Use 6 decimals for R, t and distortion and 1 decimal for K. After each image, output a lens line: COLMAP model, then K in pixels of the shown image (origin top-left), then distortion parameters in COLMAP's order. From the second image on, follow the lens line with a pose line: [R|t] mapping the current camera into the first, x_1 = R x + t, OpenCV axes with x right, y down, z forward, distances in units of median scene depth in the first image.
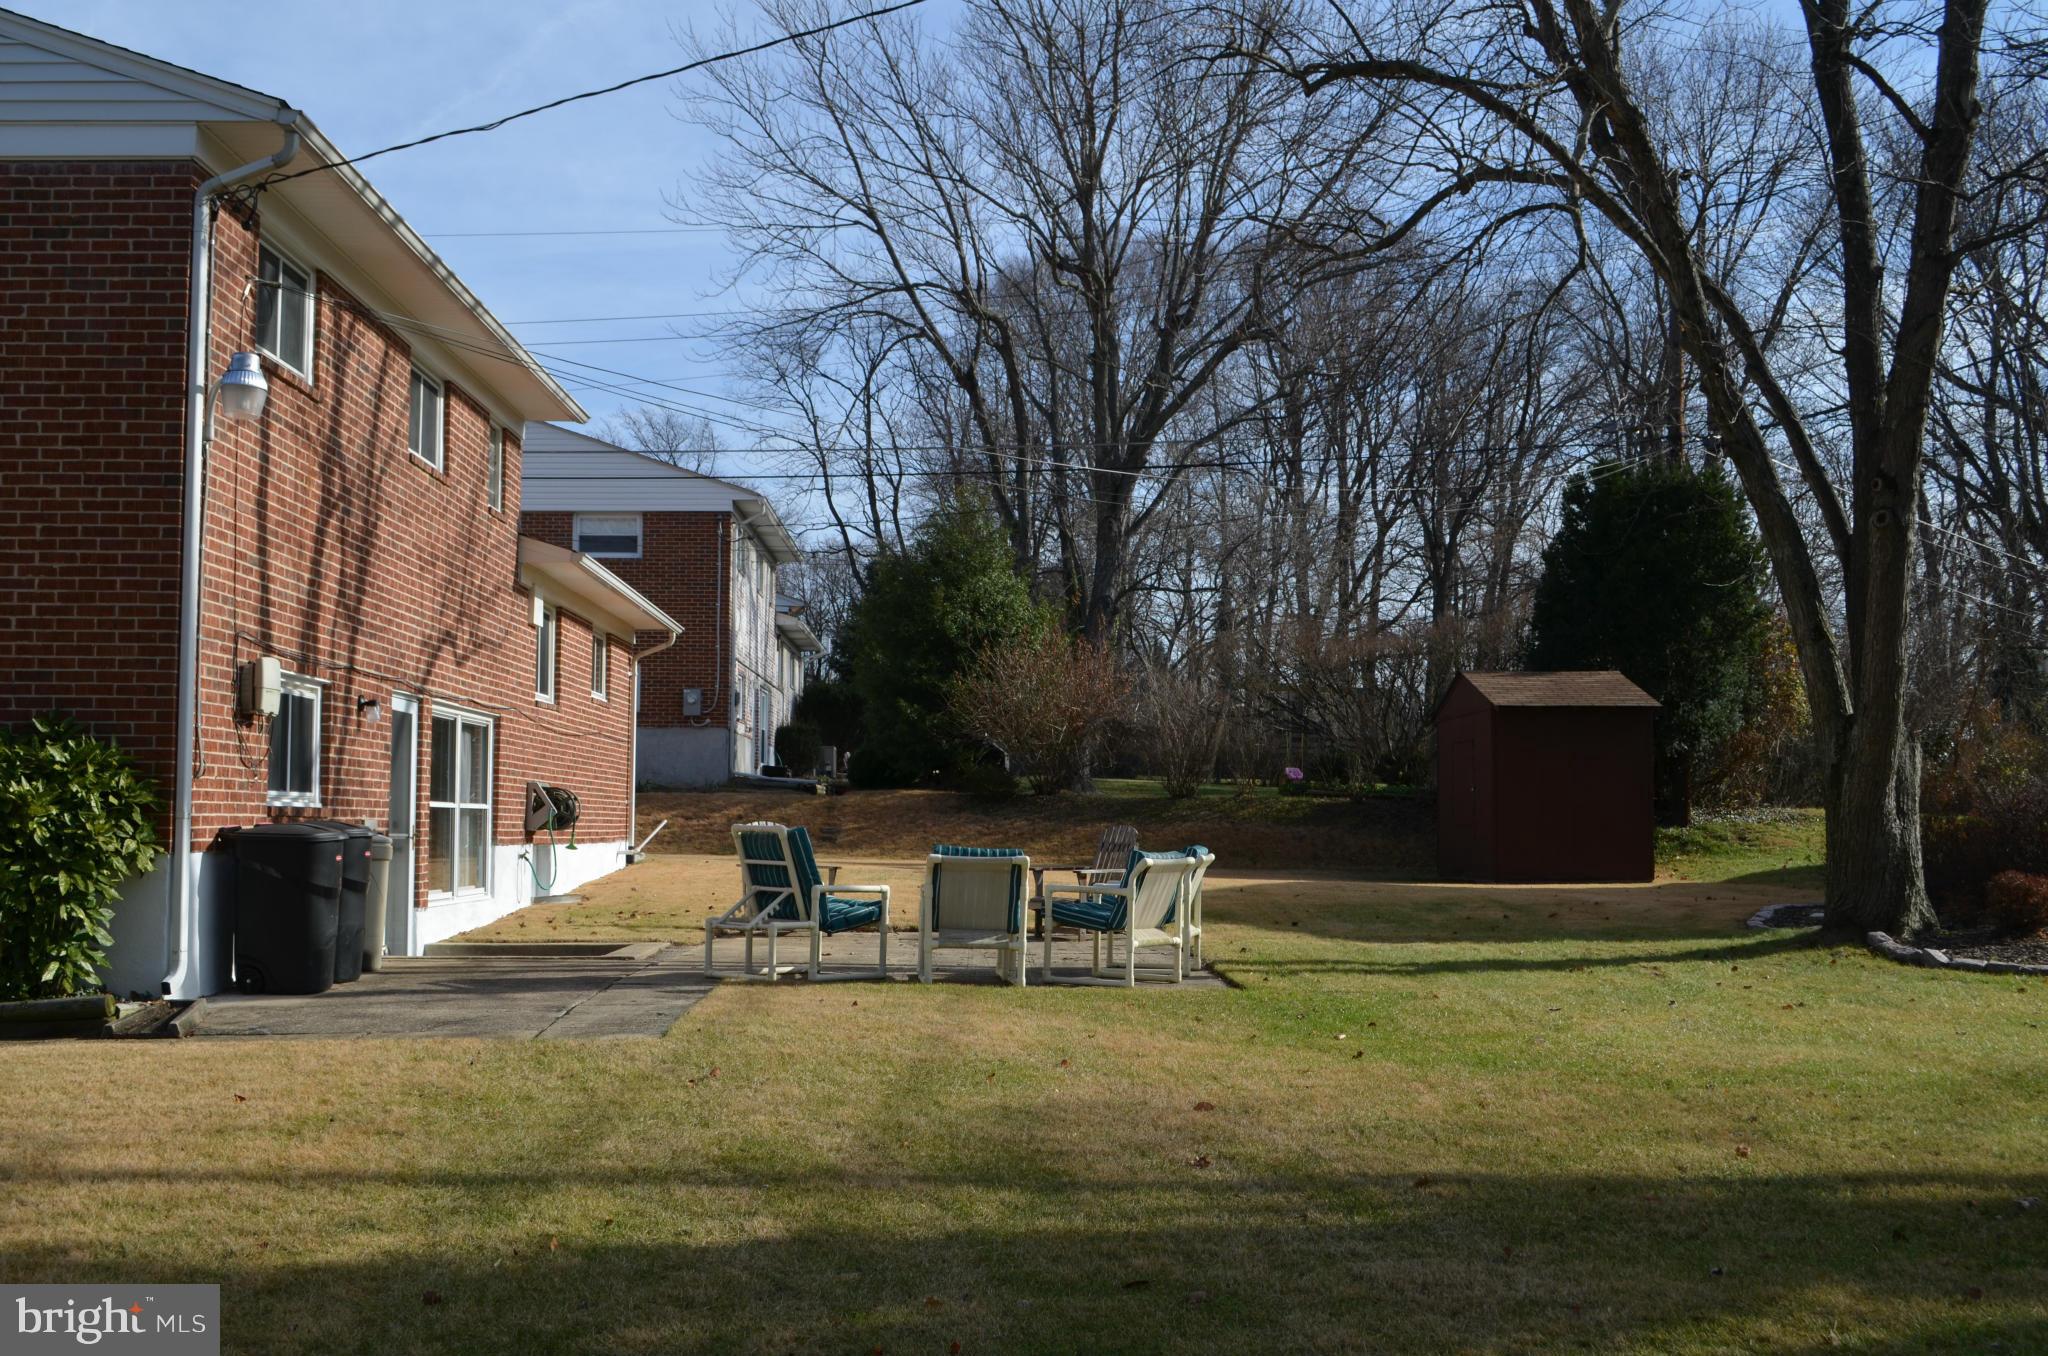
lens RADIAL K [[2127.1, 0, 1024.6], [0, 2127.1, 830.0], [0, 0, 1]] dist [-0.062942, 0.011782]
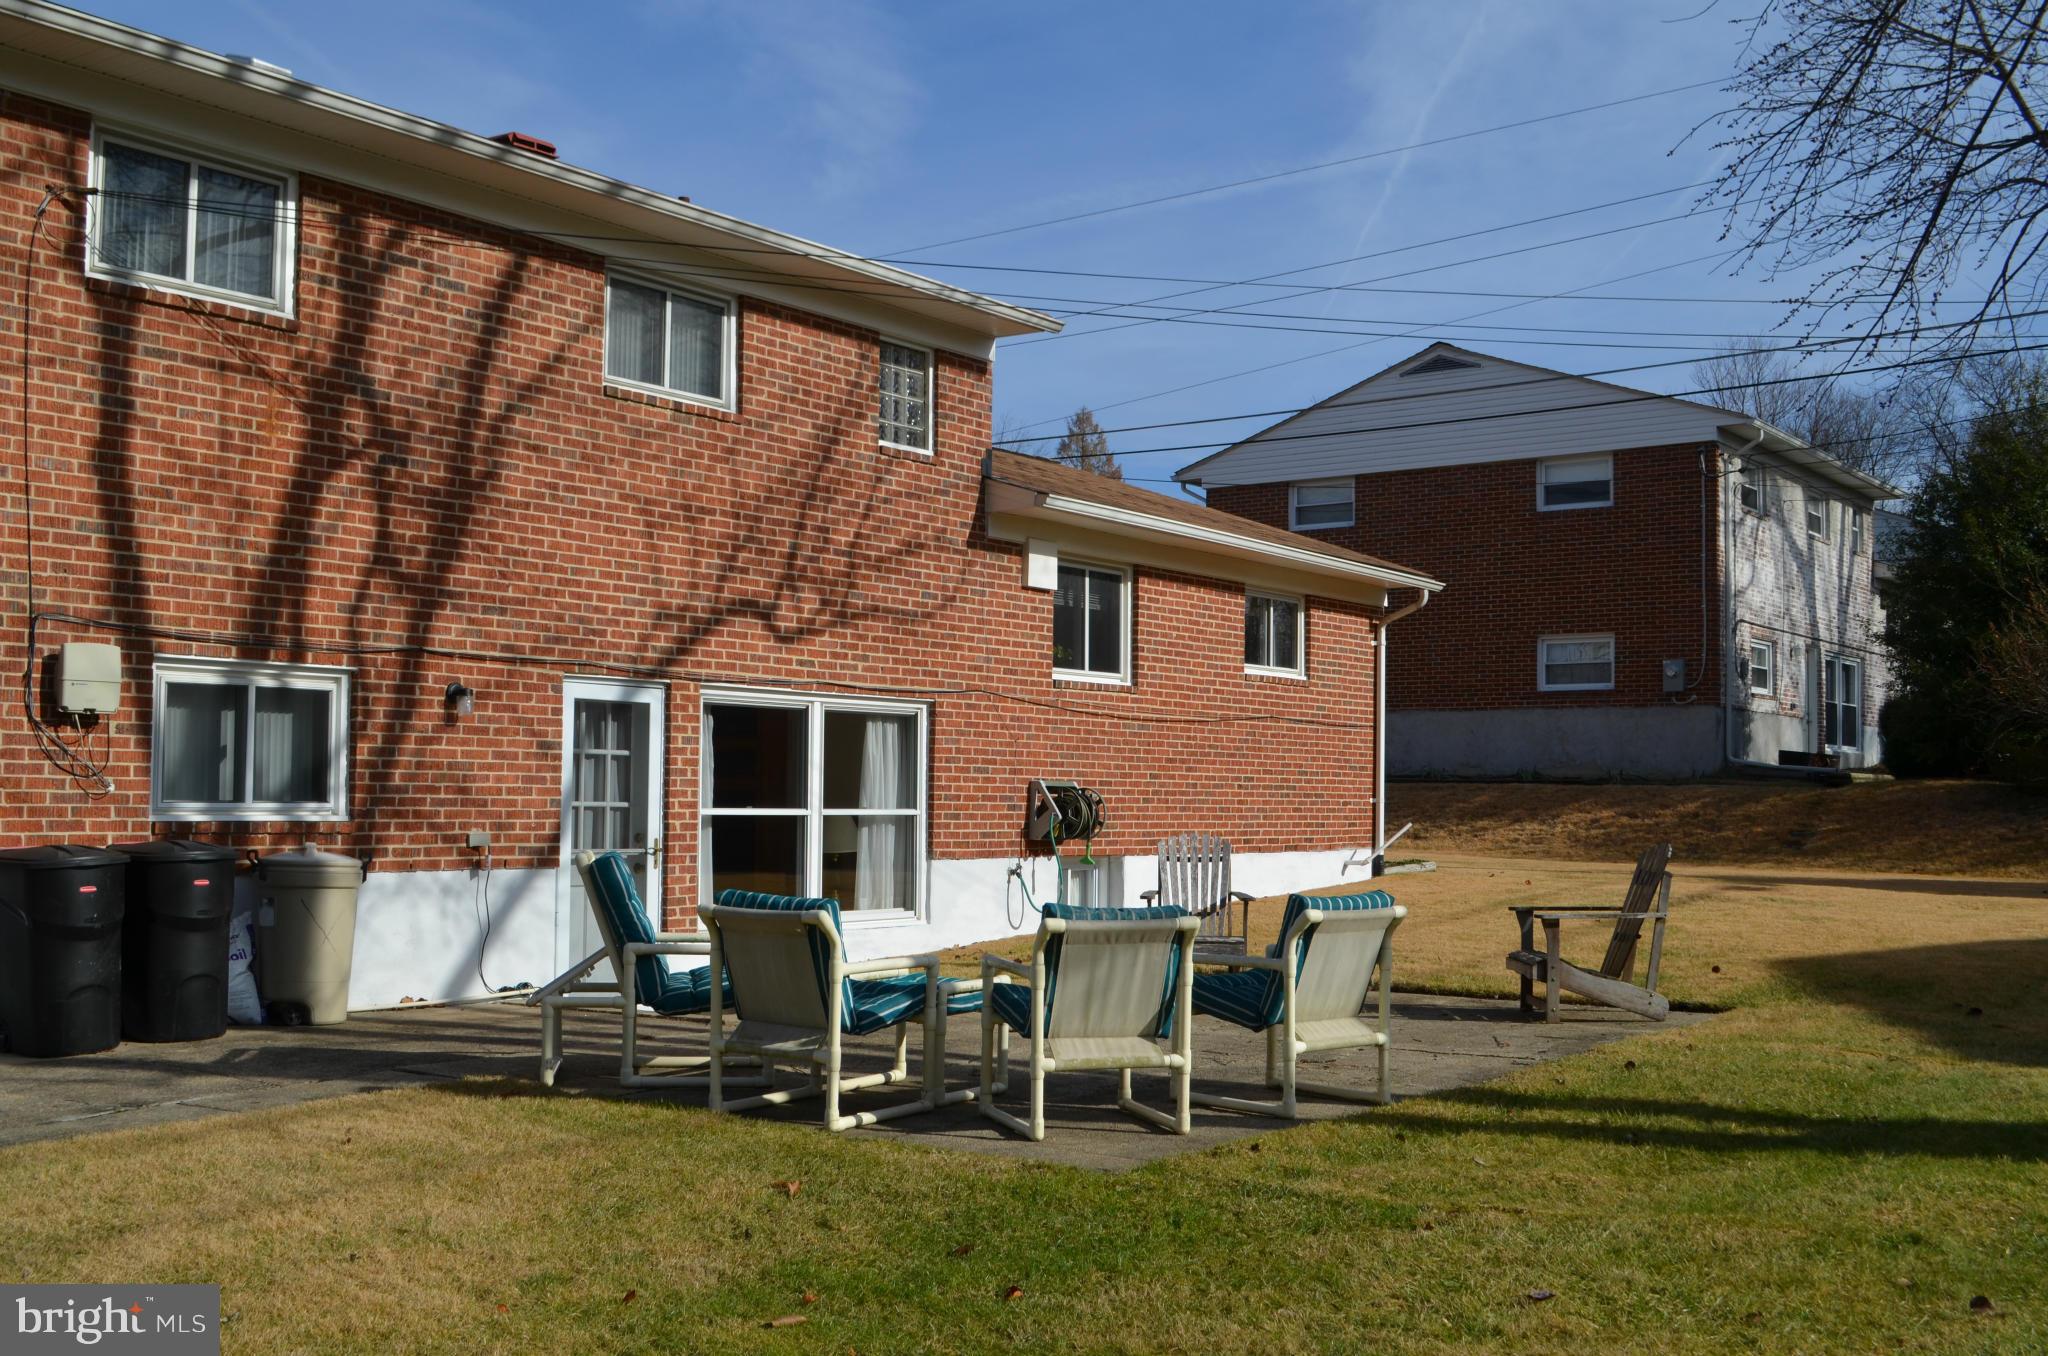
lens RADIAL K [[2127.1, 0, 1024.6], [0, 2127.1, 830.0], [0, 0, 1]] dist [-0.062942, 0.011782]
pose [[0.792746, 0.005334, -0.609529, 0.279940], [-0.001546, 0.999976, 0.006739, -0.009729], [0.609551, -0.004400, 0.792735, 0.370132]]
